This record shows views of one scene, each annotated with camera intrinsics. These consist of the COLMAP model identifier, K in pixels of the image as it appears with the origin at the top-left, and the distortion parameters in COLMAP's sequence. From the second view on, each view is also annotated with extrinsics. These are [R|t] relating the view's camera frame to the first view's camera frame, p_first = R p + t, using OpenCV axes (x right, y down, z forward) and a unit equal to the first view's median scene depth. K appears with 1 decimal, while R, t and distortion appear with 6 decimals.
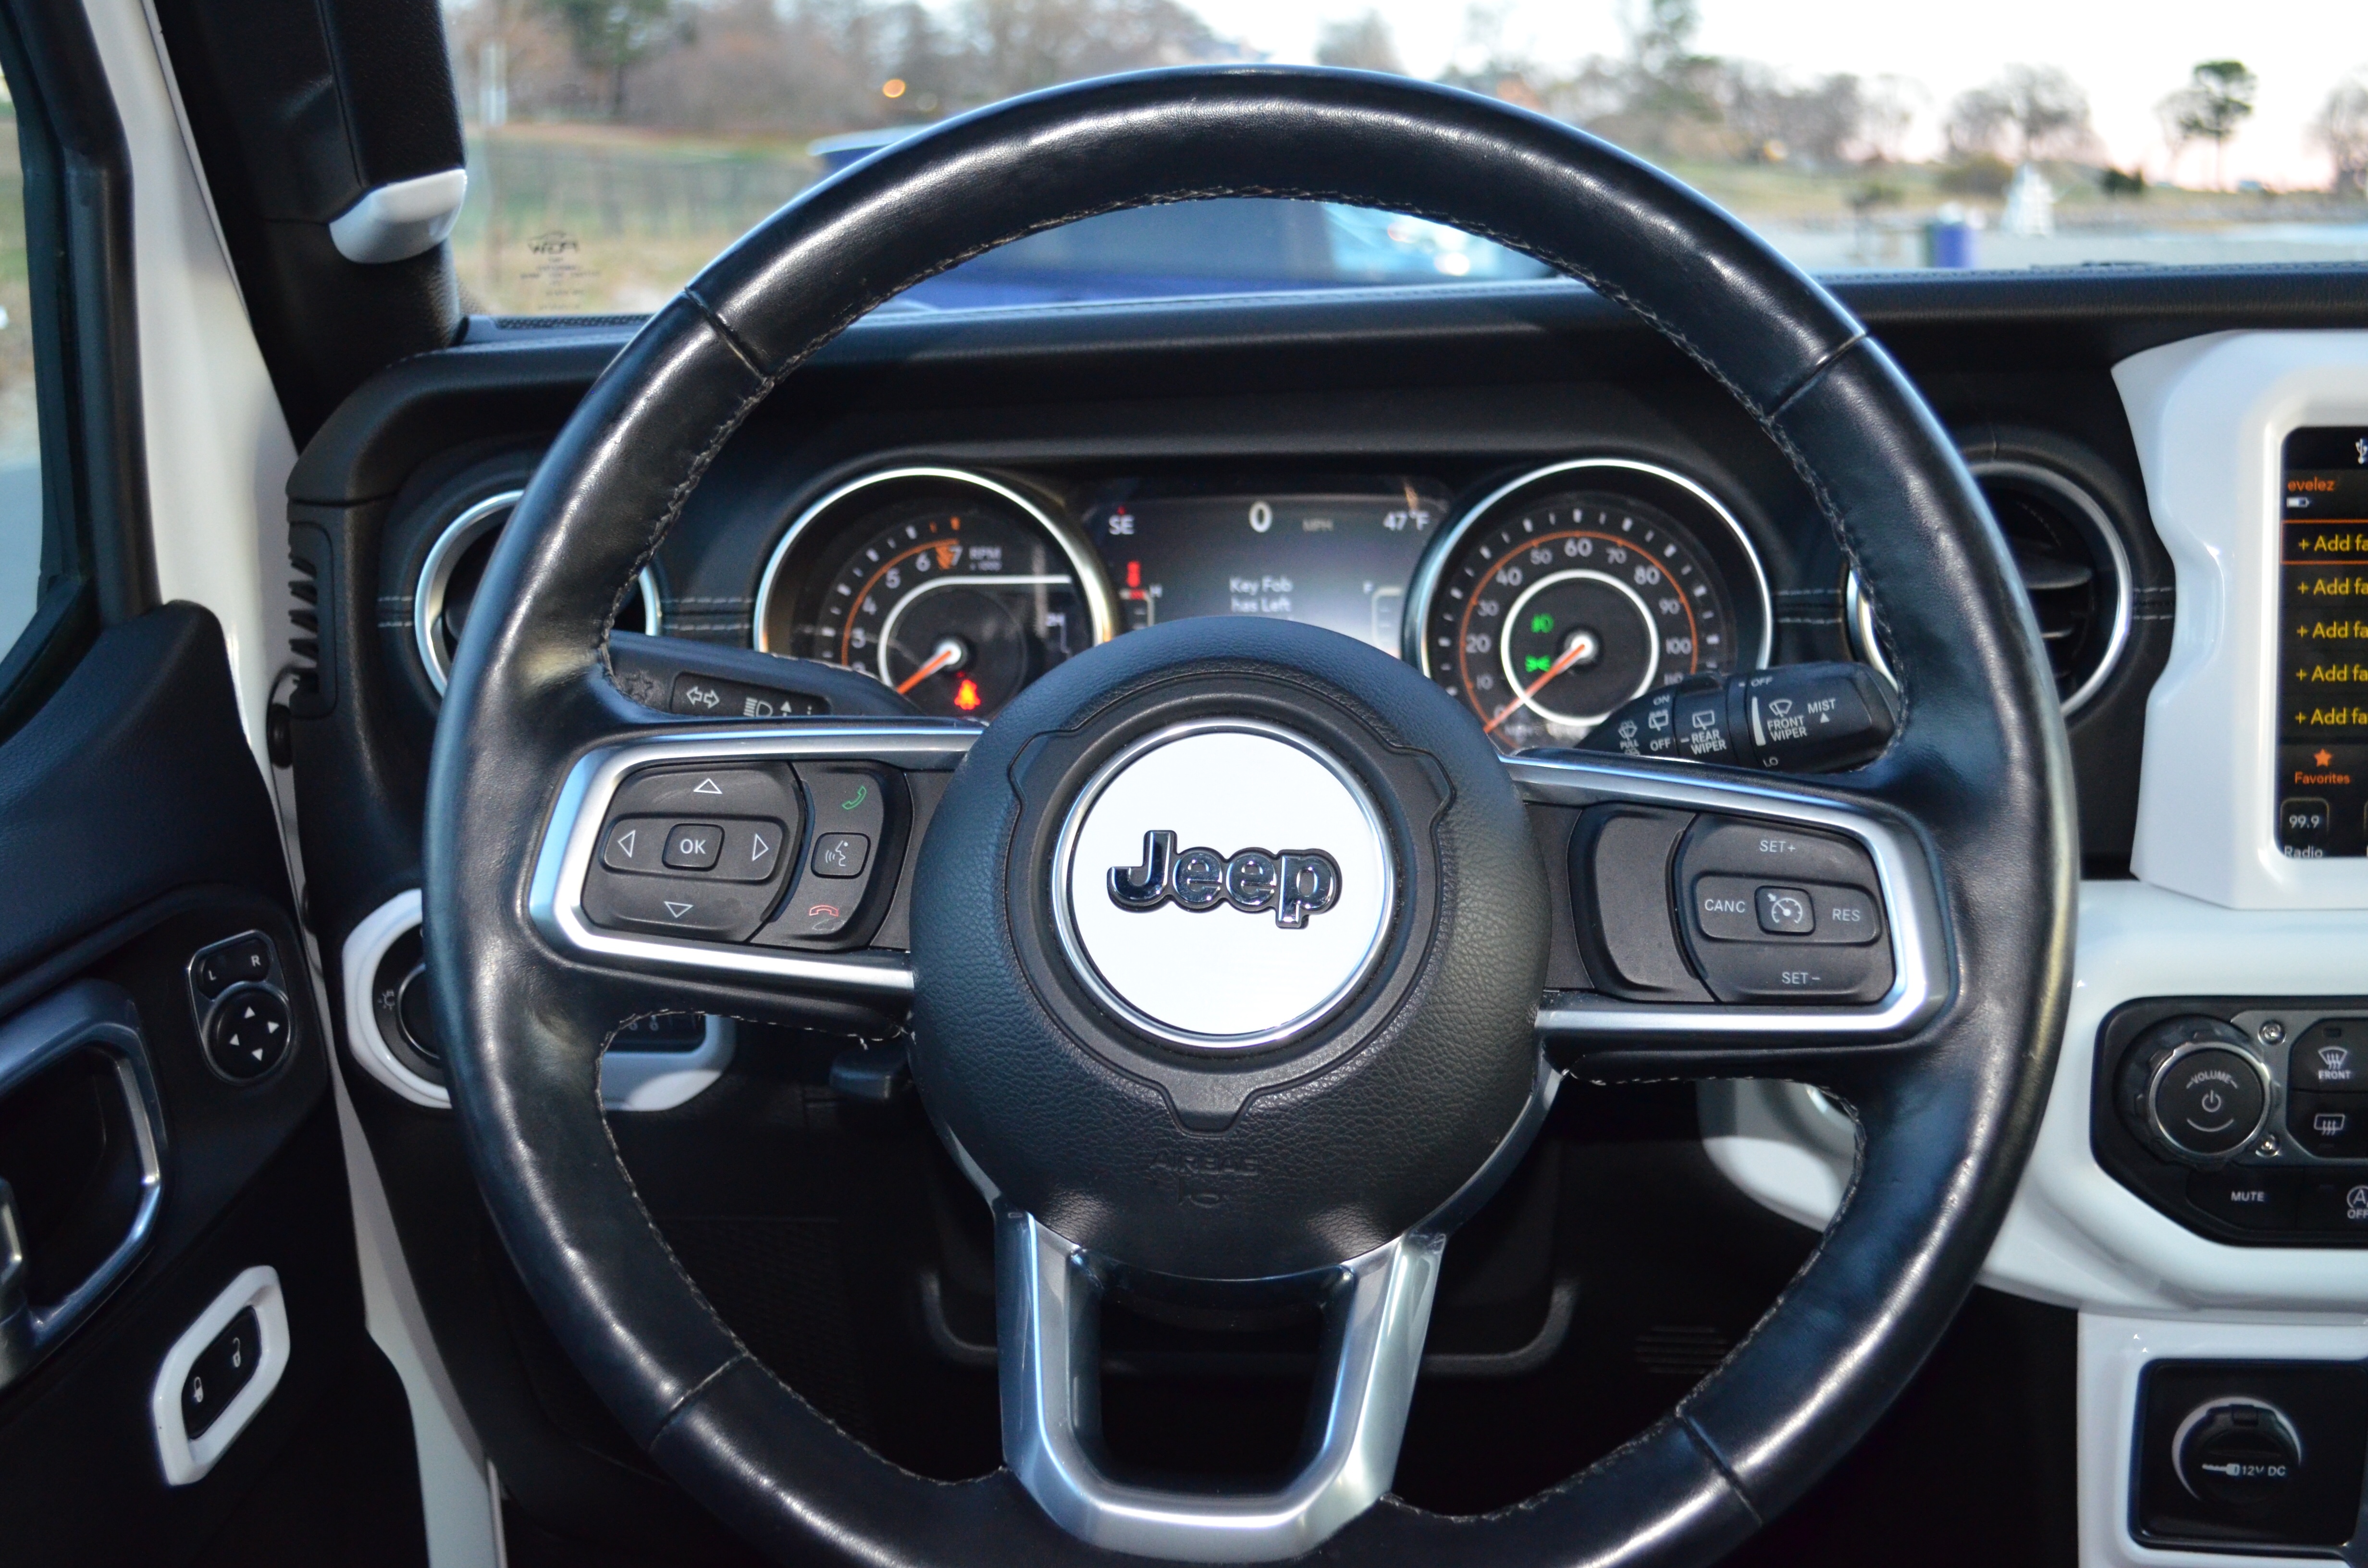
lens RADIAL K [[2237.6, 0, 1255.6], [0, 2237.6, 787.1], [0, 0, 1]] dist [-0.019577, -0.008260]
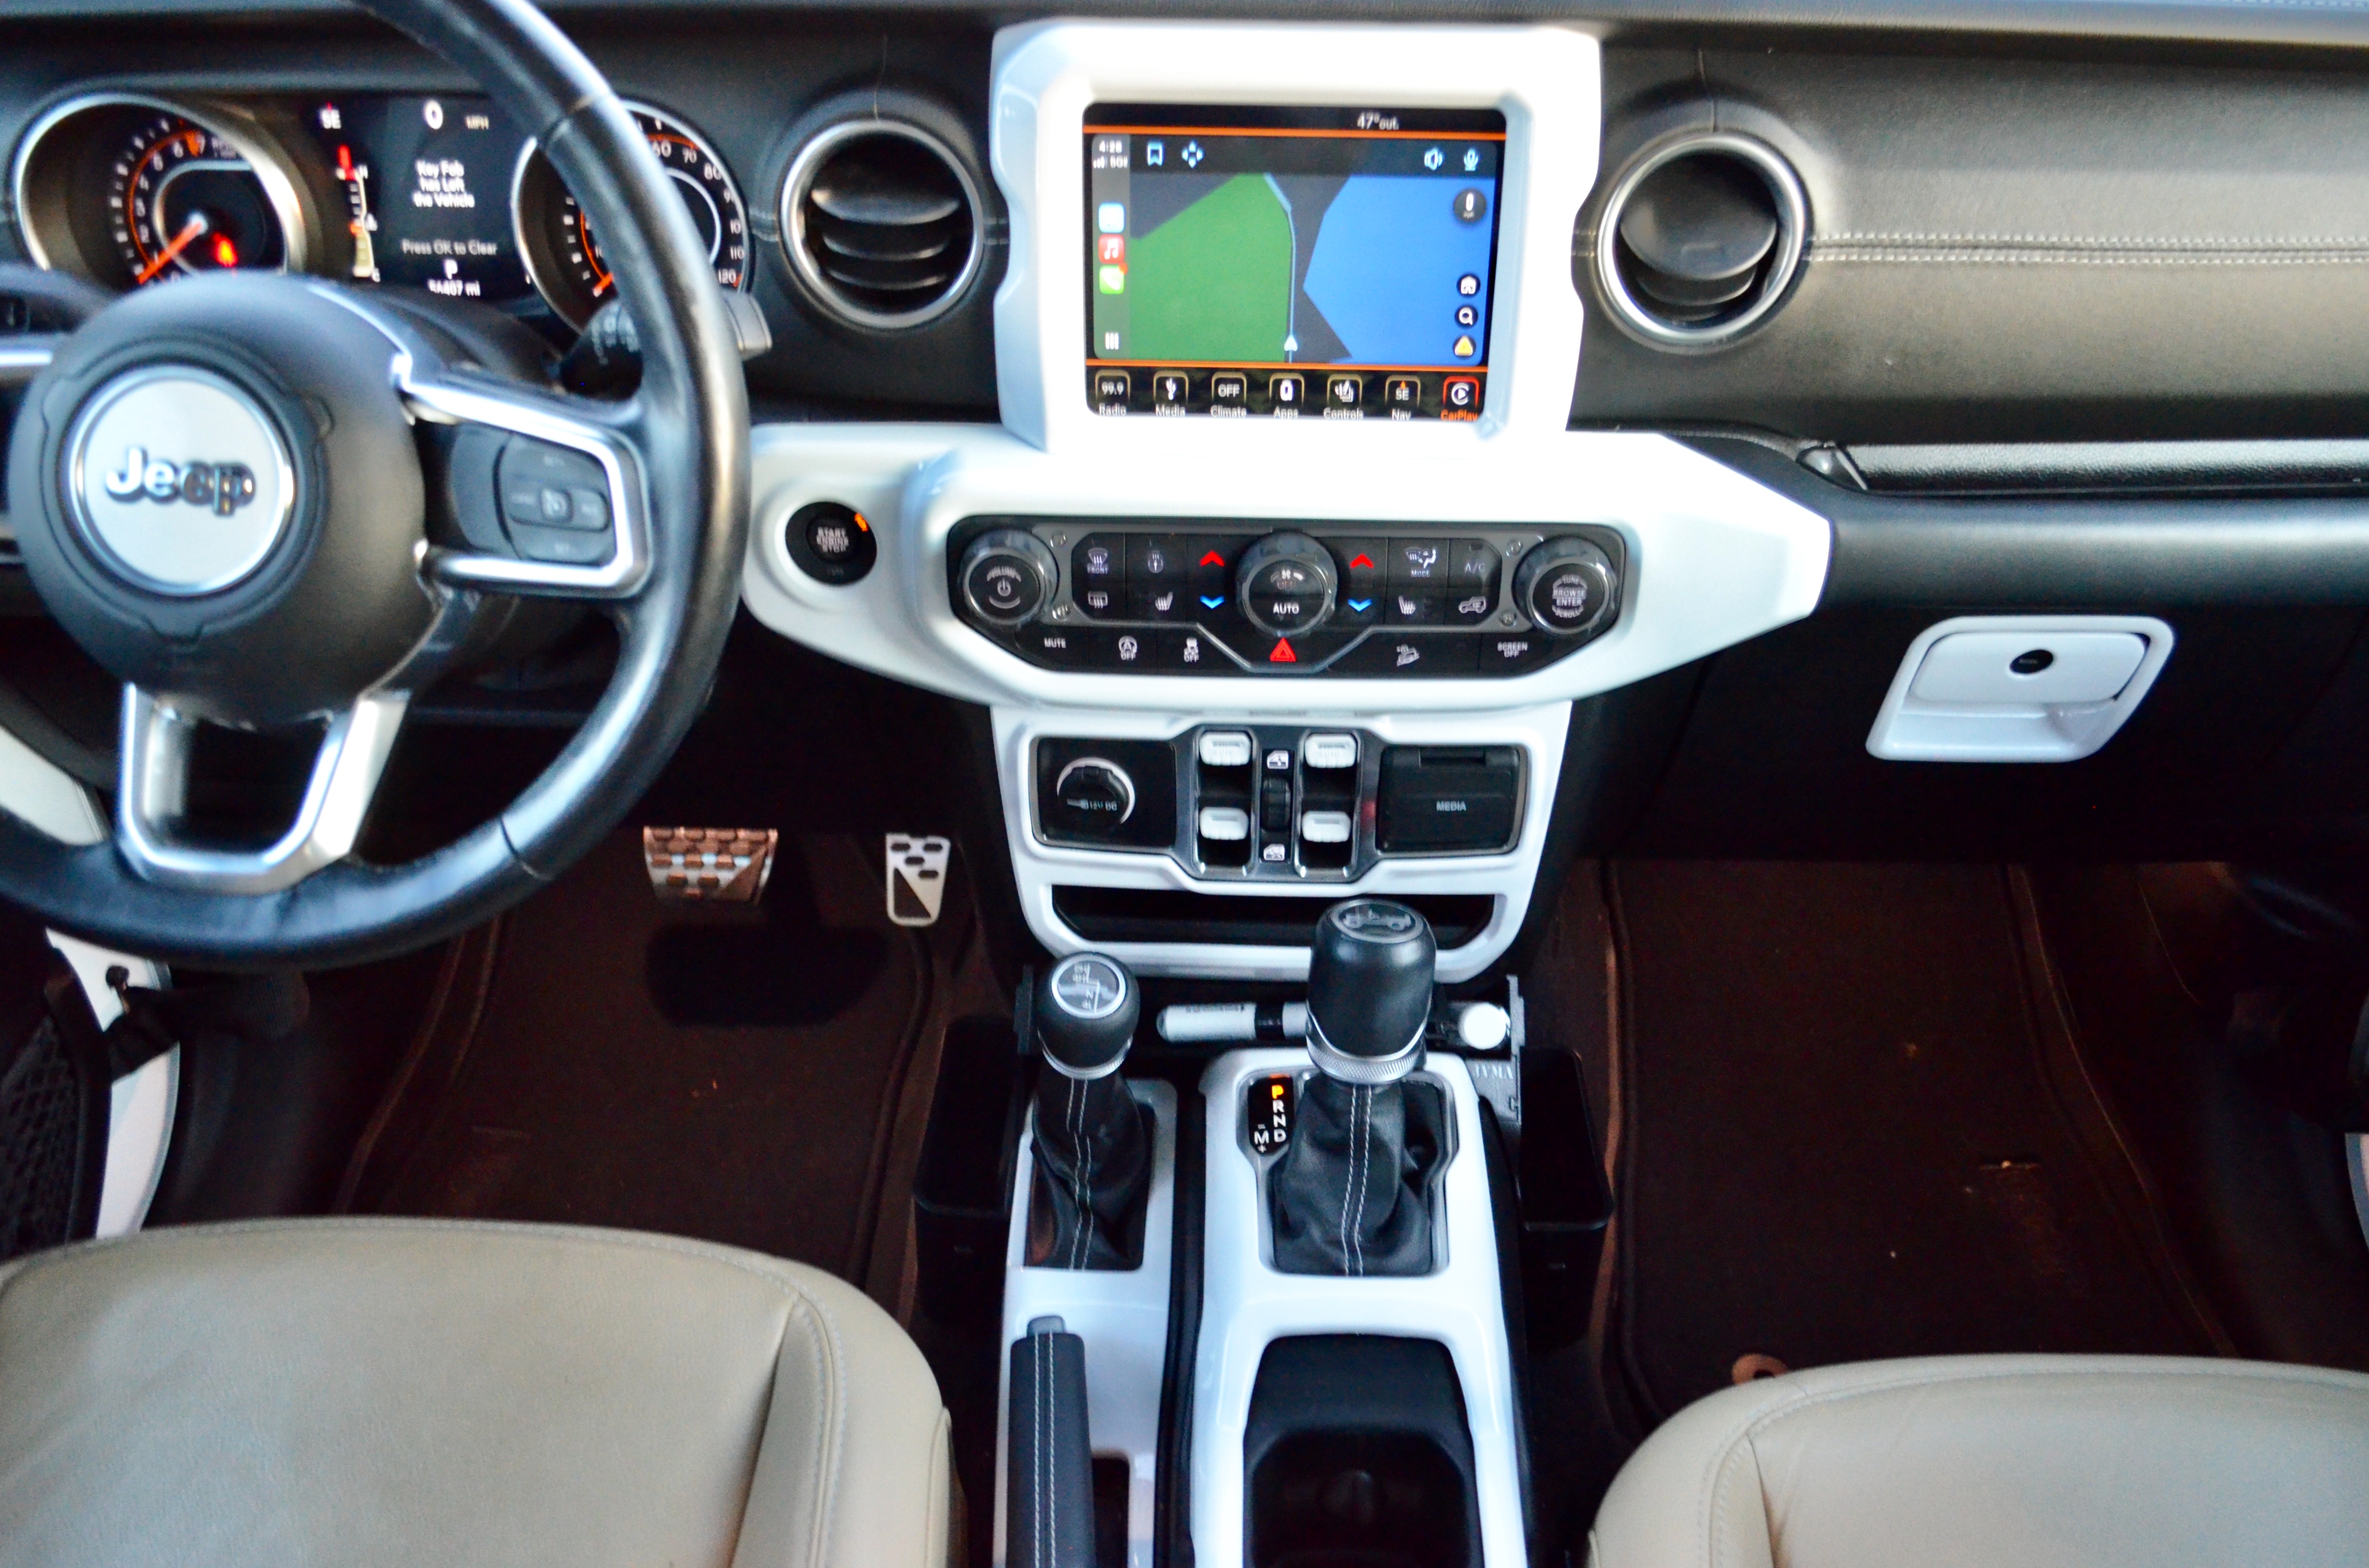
lens RADIAL K [[1824.6, 0, 1184.5], [0, 1824.6, 784.0], [0, 0, 1]] dist [-0.026054, 0.003059]
pose [[0.999155, 0.007538, 0.040405, 0.470296], [-0.021617, 0.932471, 0.360598, -0.170322], [-0.034958, -0.361166, 0.931846, -0.185975]]
